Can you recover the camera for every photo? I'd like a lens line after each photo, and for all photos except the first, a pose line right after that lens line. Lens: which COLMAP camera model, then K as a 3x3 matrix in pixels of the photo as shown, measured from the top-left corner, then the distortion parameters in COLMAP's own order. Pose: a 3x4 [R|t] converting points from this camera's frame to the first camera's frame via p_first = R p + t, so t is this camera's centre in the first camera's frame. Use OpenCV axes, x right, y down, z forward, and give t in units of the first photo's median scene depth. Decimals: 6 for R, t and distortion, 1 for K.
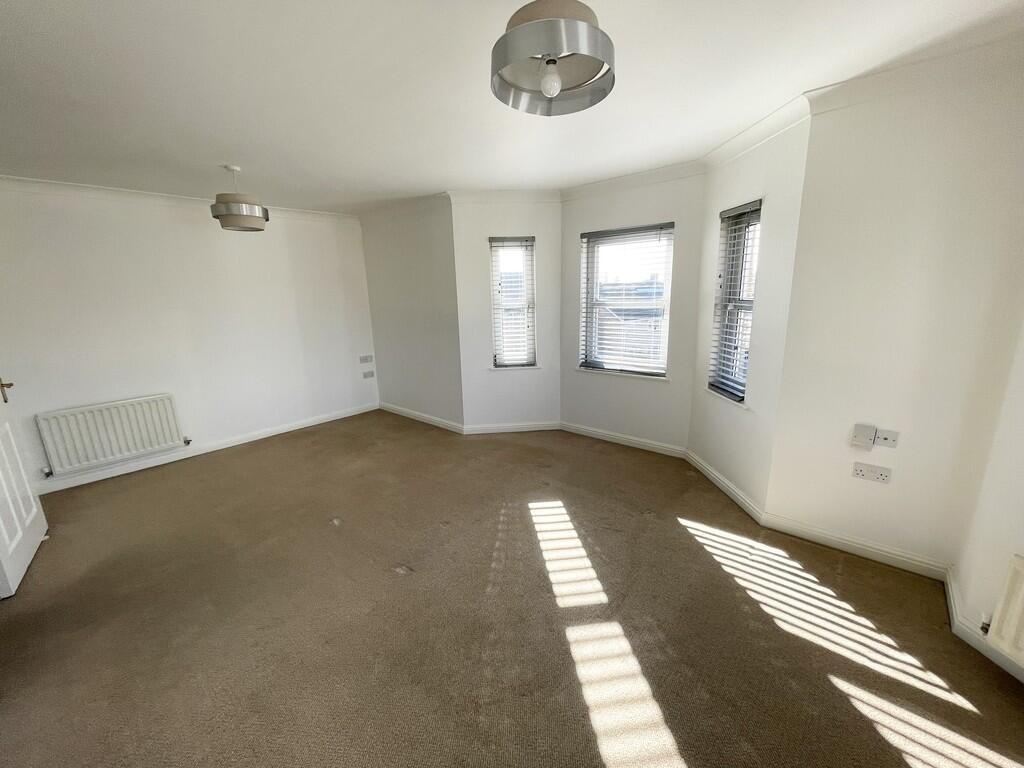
lens RADIAL K [[408.6, 0, 515.0], [0, 408.6, 386.8], [0, 0, 1]] dist [-0.000863, -0.000108]
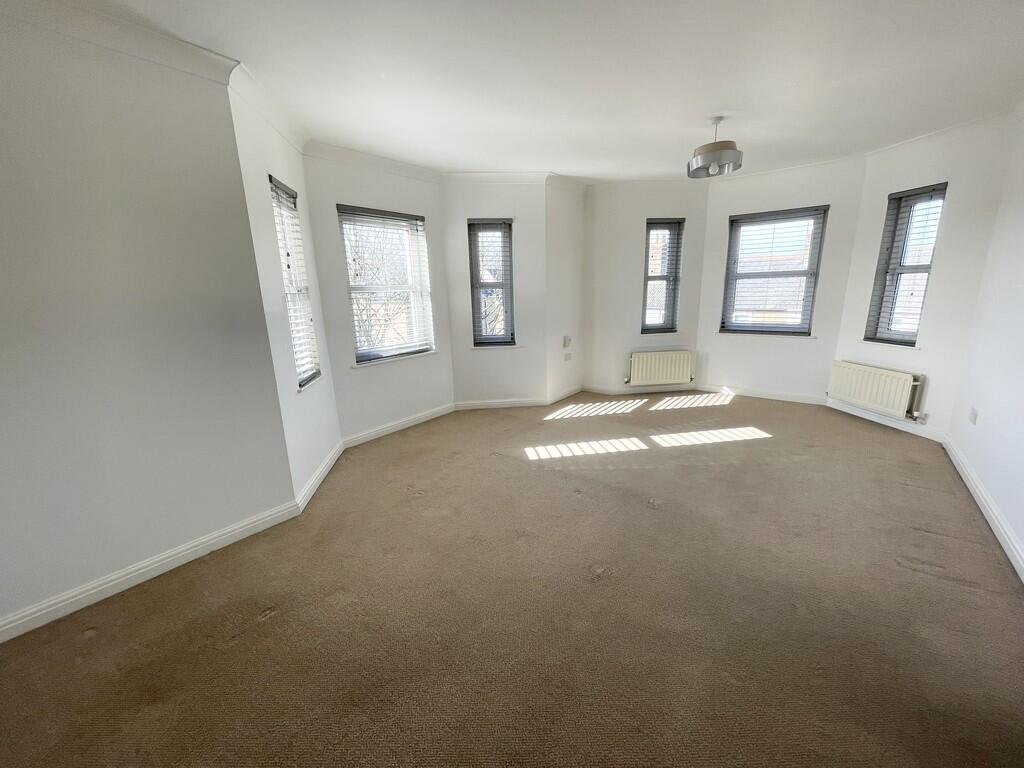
lens RADIAL K [[408.6, 0, 512.8], [0, 408.6, 384.8], [0, 0, 1]] dist [-0.000863, -0.000108]
pose [[-0.062054, -0.207602, 0.976243, -0.949142], [0.252693, 0.942992, 0.216593, -0.147587], [-0.965555, 0.260130, -0.006057, 0.962711]]
